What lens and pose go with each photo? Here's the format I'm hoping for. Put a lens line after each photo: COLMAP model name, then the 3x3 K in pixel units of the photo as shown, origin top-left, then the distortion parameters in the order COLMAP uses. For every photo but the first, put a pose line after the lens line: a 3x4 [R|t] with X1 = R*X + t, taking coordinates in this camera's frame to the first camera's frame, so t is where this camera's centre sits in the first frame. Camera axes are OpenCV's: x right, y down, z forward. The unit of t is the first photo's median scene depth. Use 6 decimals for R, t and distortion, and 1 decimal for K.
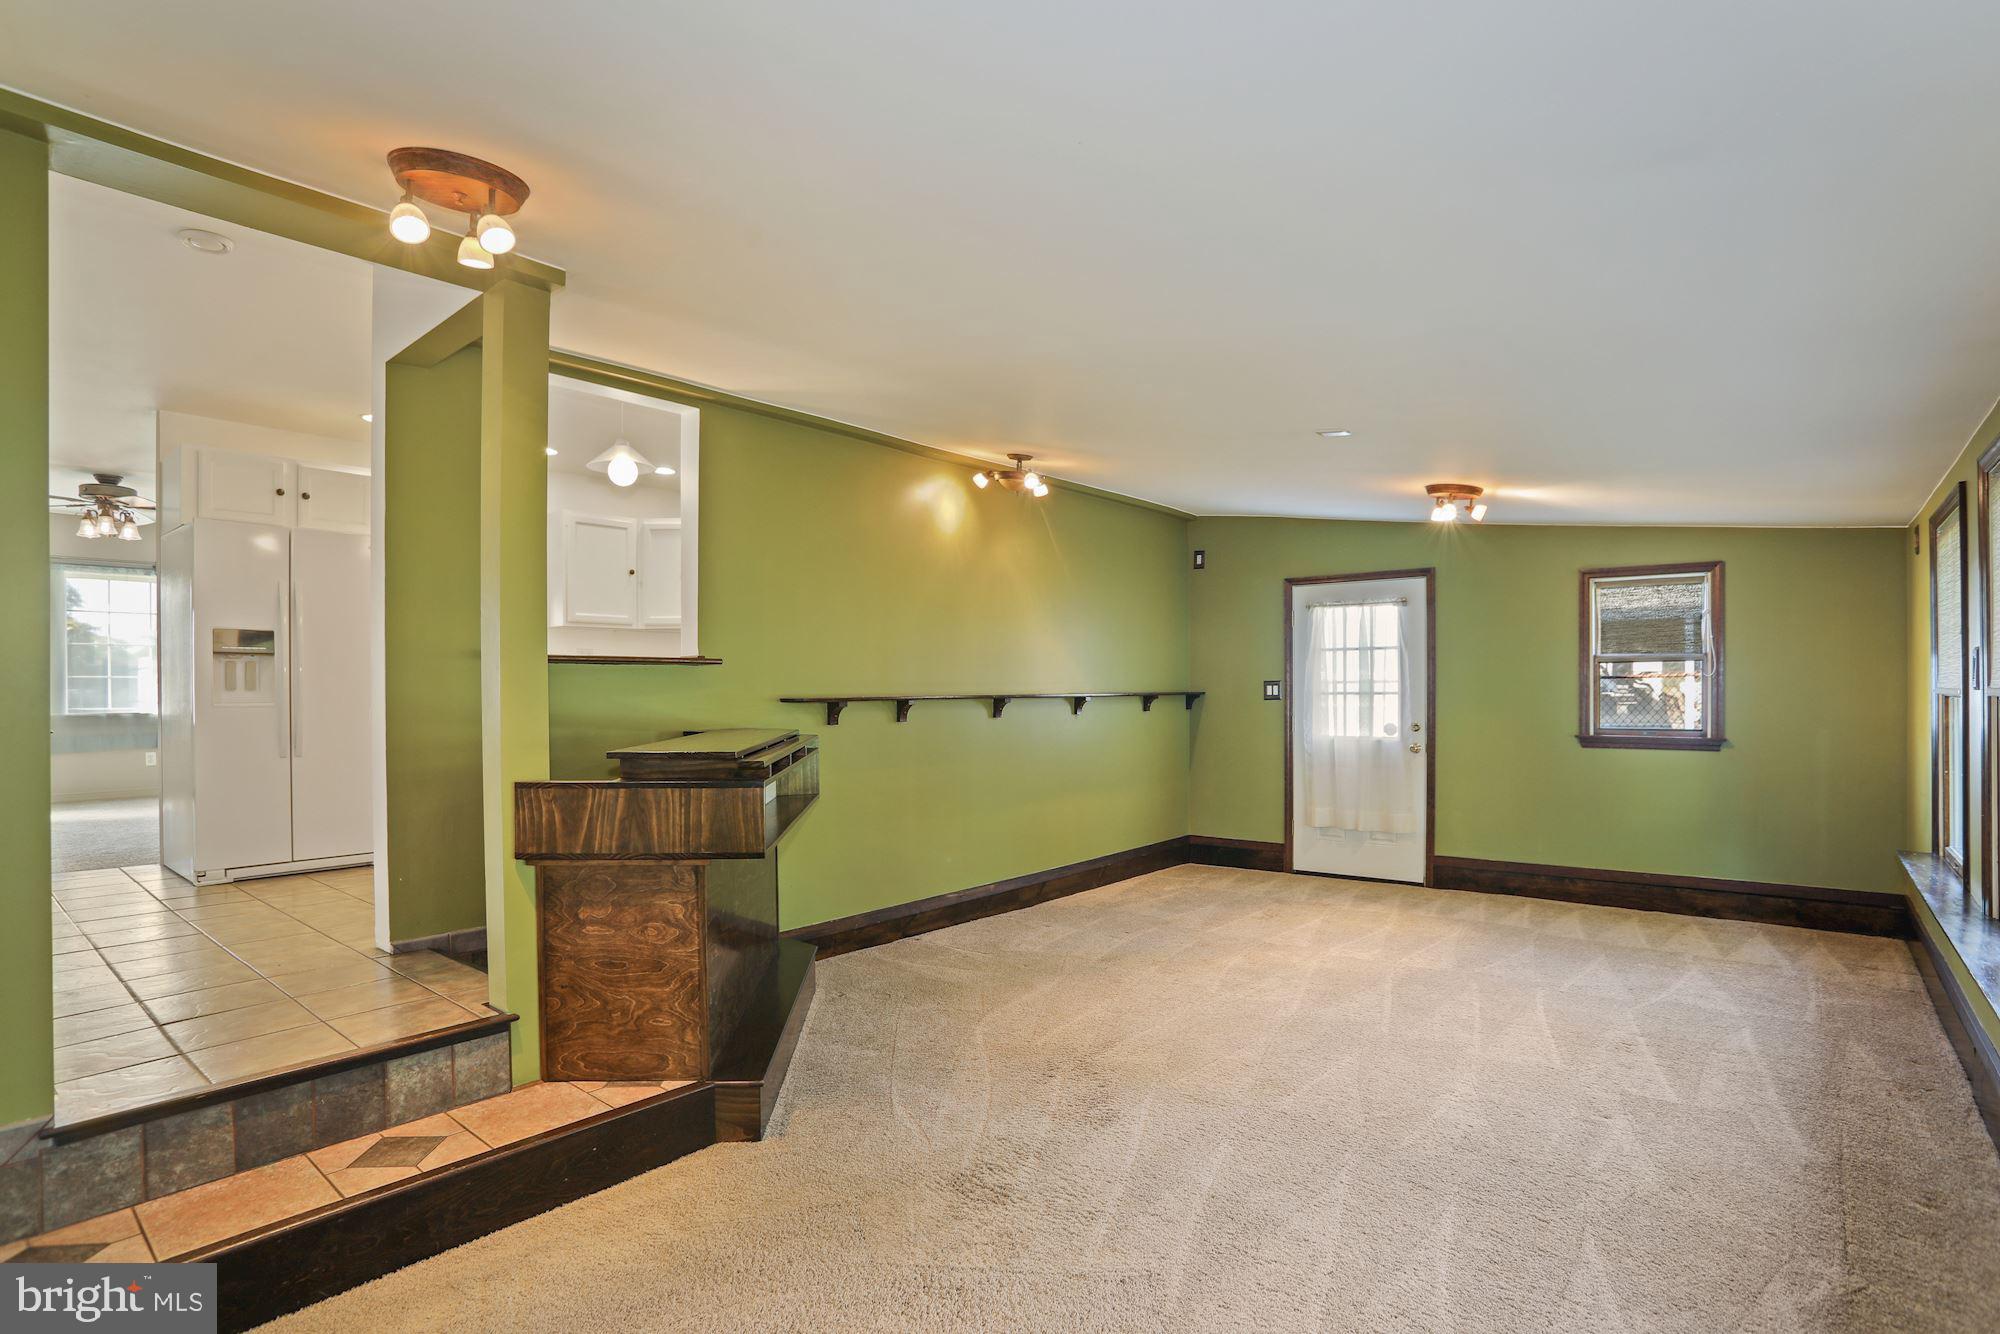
lens RADIAL K [[980.8, 0, 949.8], [0, 980.8, 686.0], [0, 0, 1]] dist [-0.005187, 0.000261]
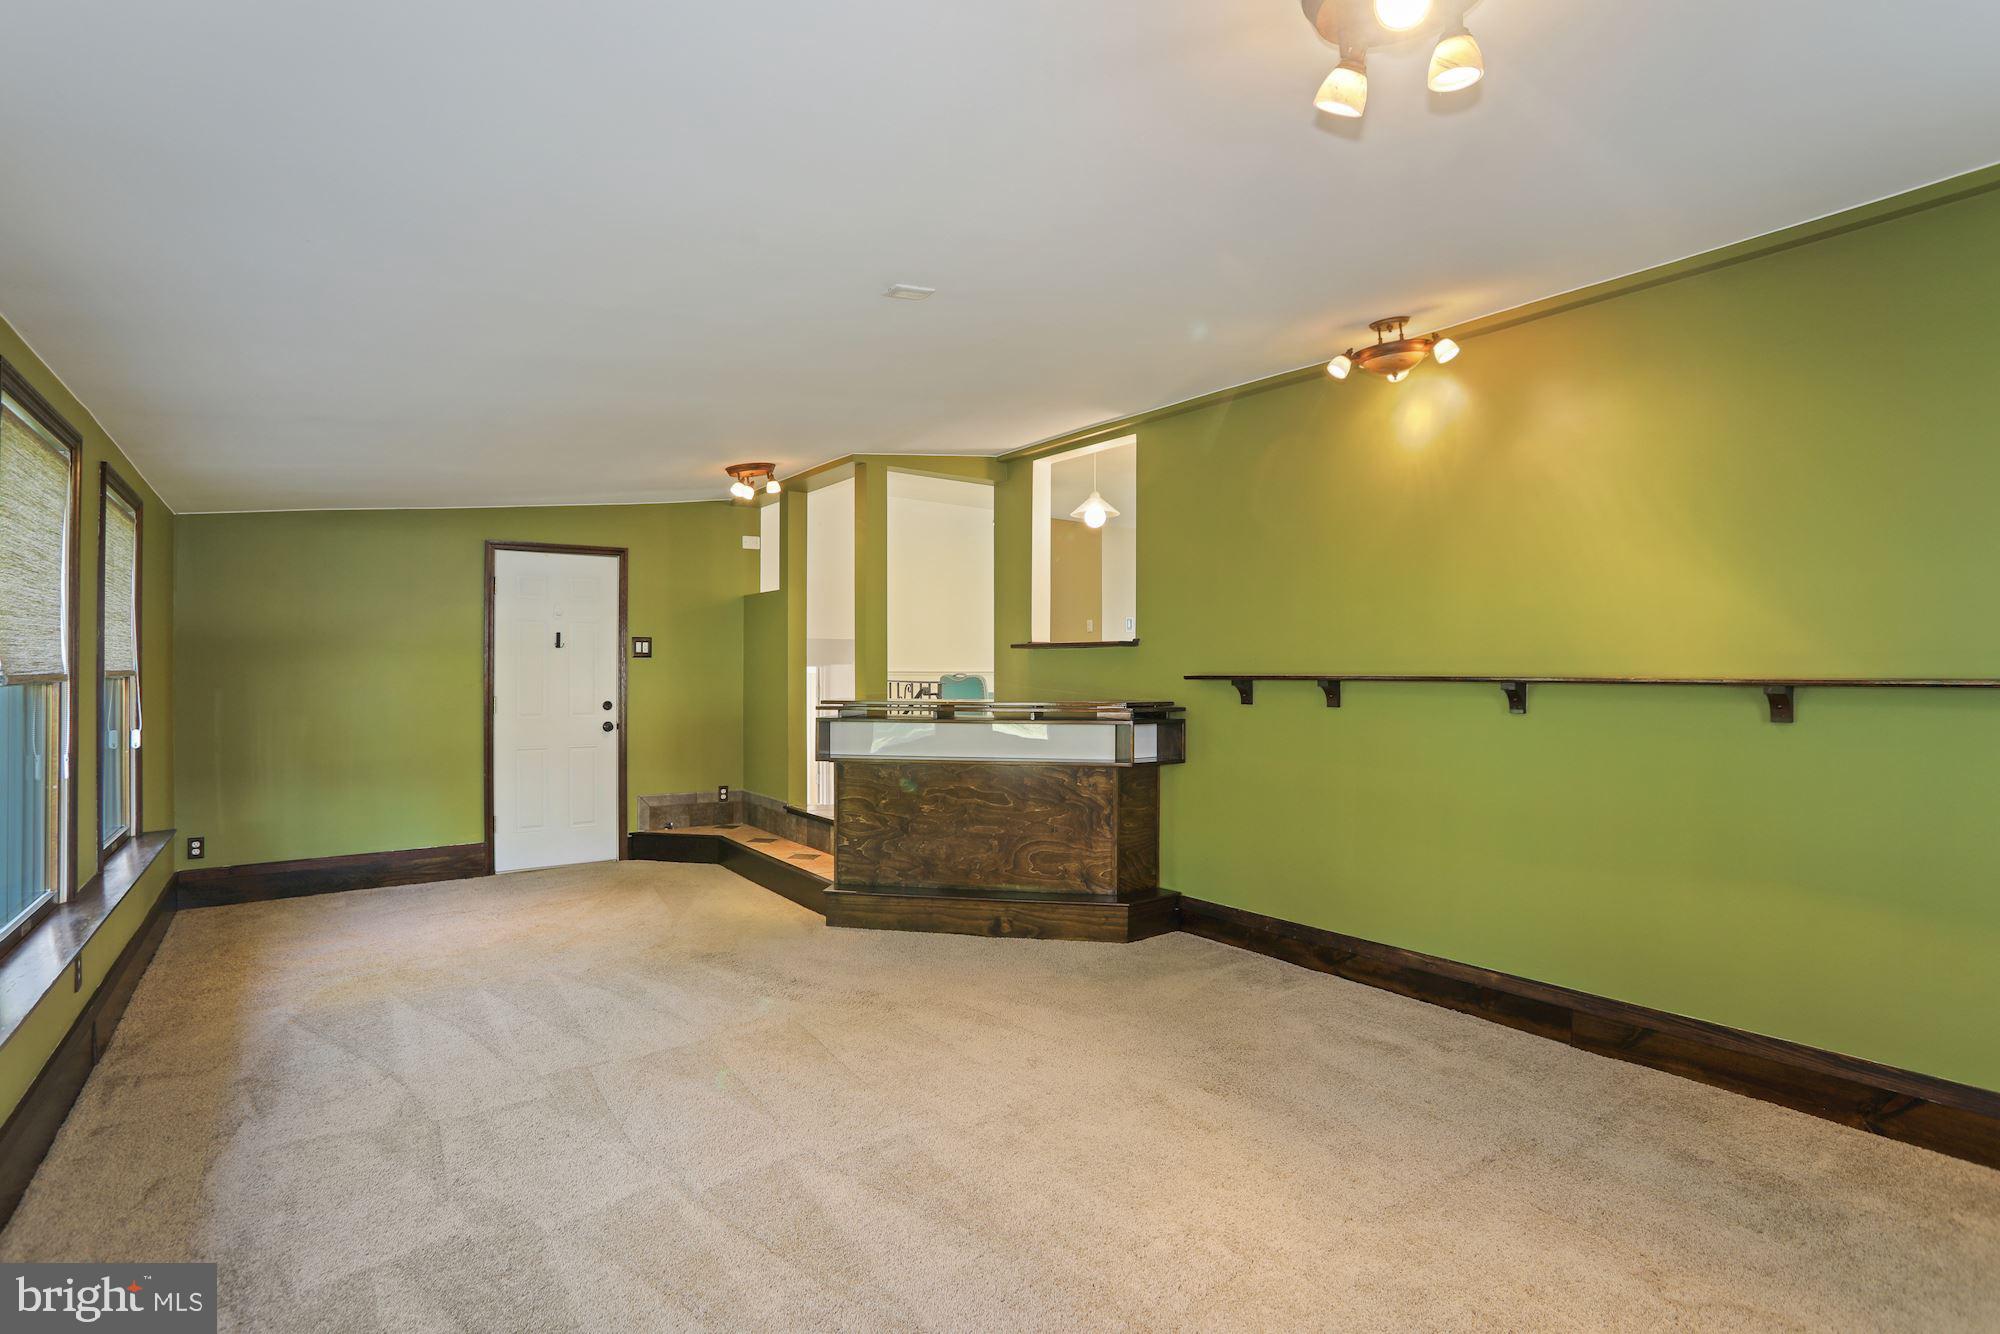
lens RADIAL K [[963.0, 0, 1000.0], [0, 963.0, 667.0], [0, 0, 1]] dist [-0.122362, 0.059394]
pose [[-0.193130, 0.005411, -0.981158, 0.820201], [0.004529, 0.999979, 0.004624, -0.001335], [0.981163, -0.003551, -0.193150, 0.945117]]
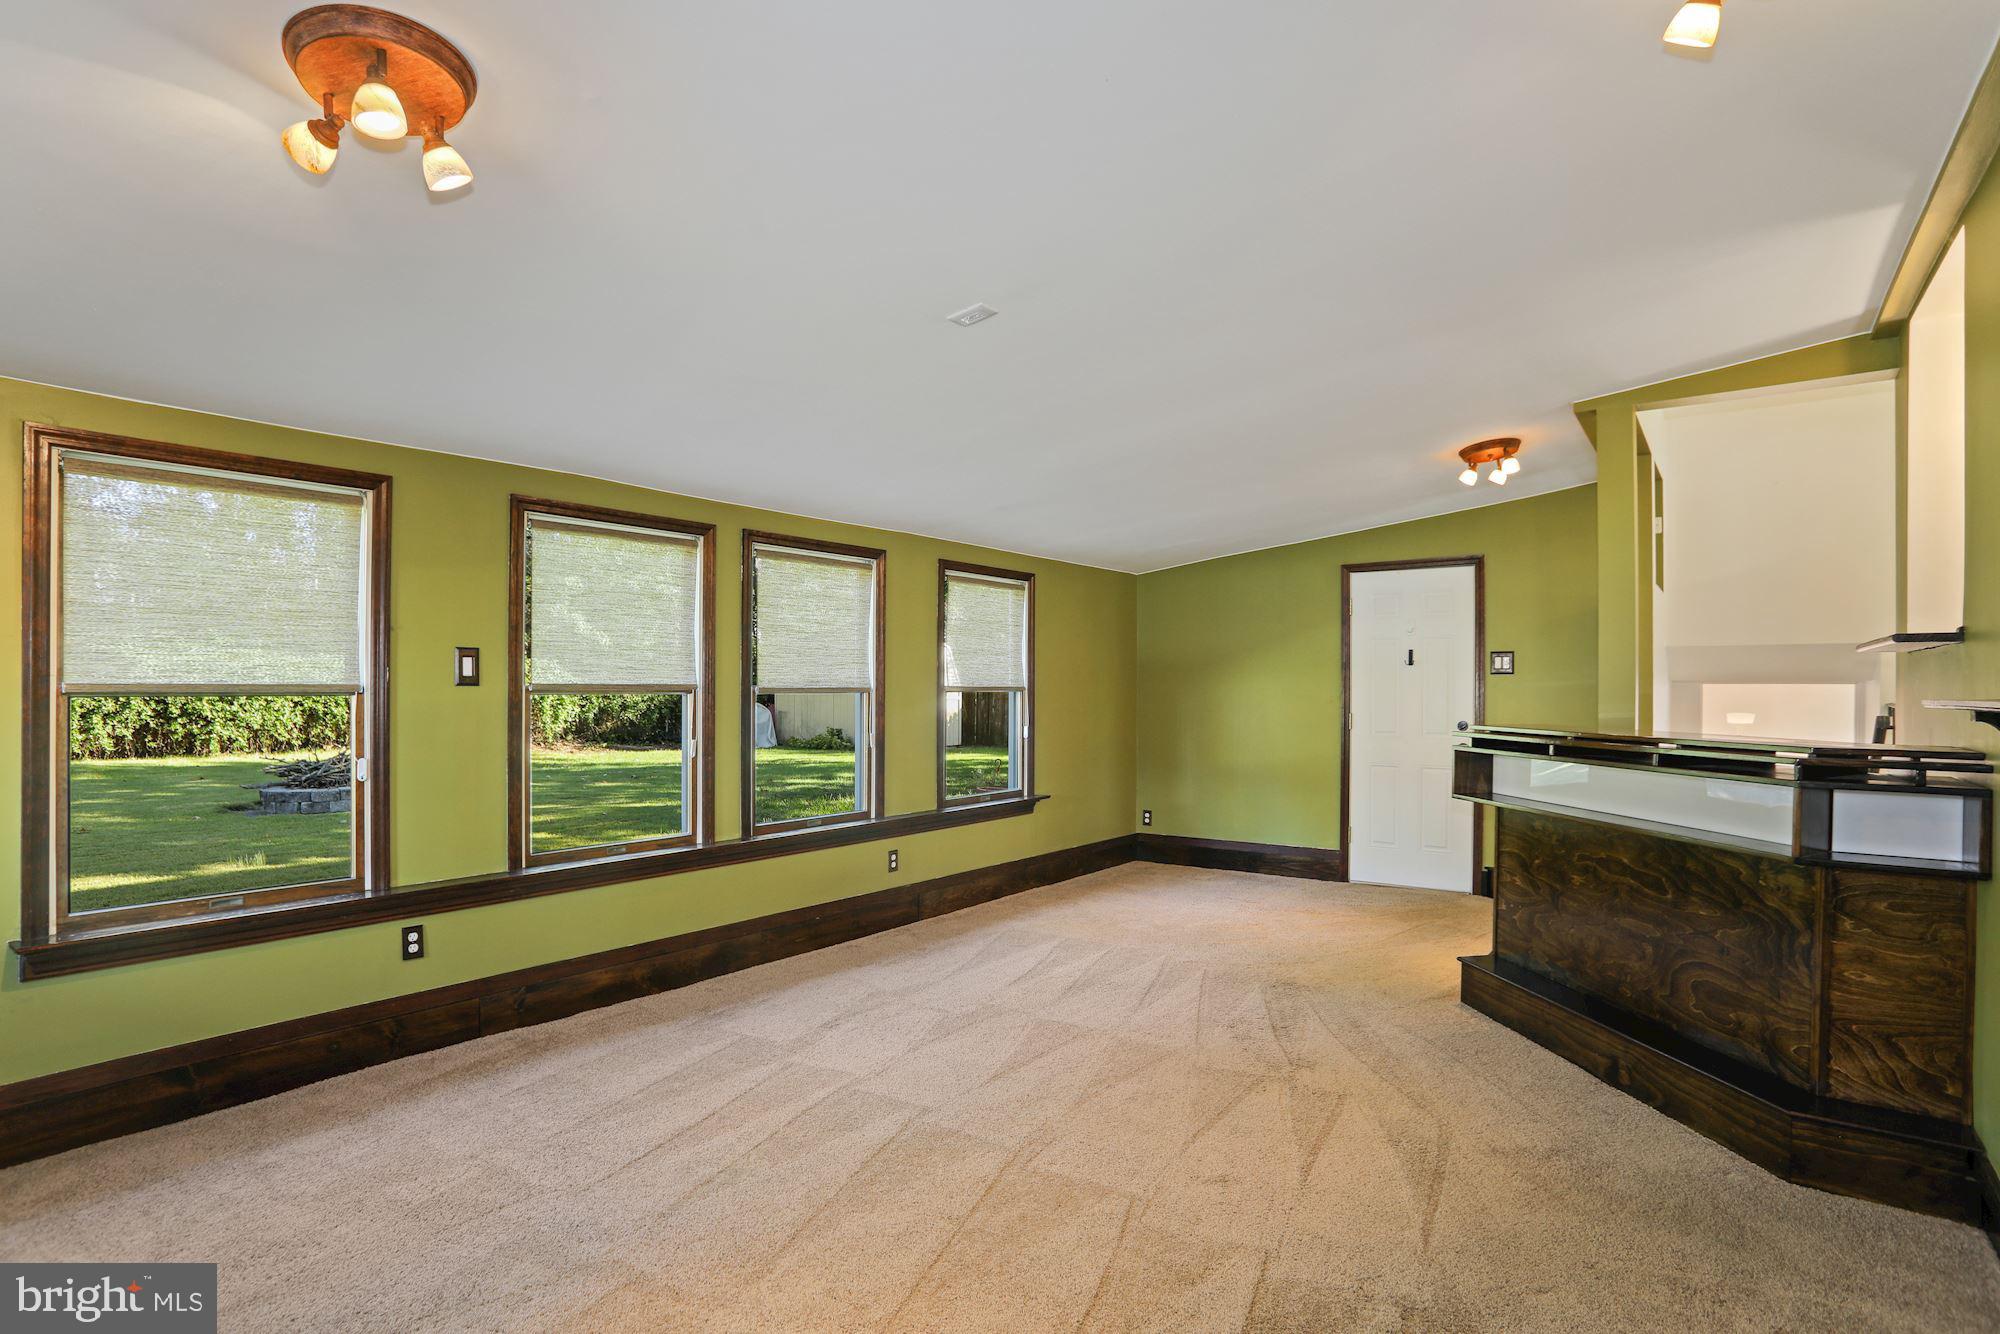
lens RADIAL K [[979.1, 0, 996.4], [0, 979.1, 676.0], [0, 0, 1]] dist [-0.085647, 0.029482]
pose [[-0.994635, 0.000274, -0.103447, 0.622091], [0.001600, 0.999918, -0.012735, 0.001656], [0.103435, -0.012832, -0.994553, 1.116270]]
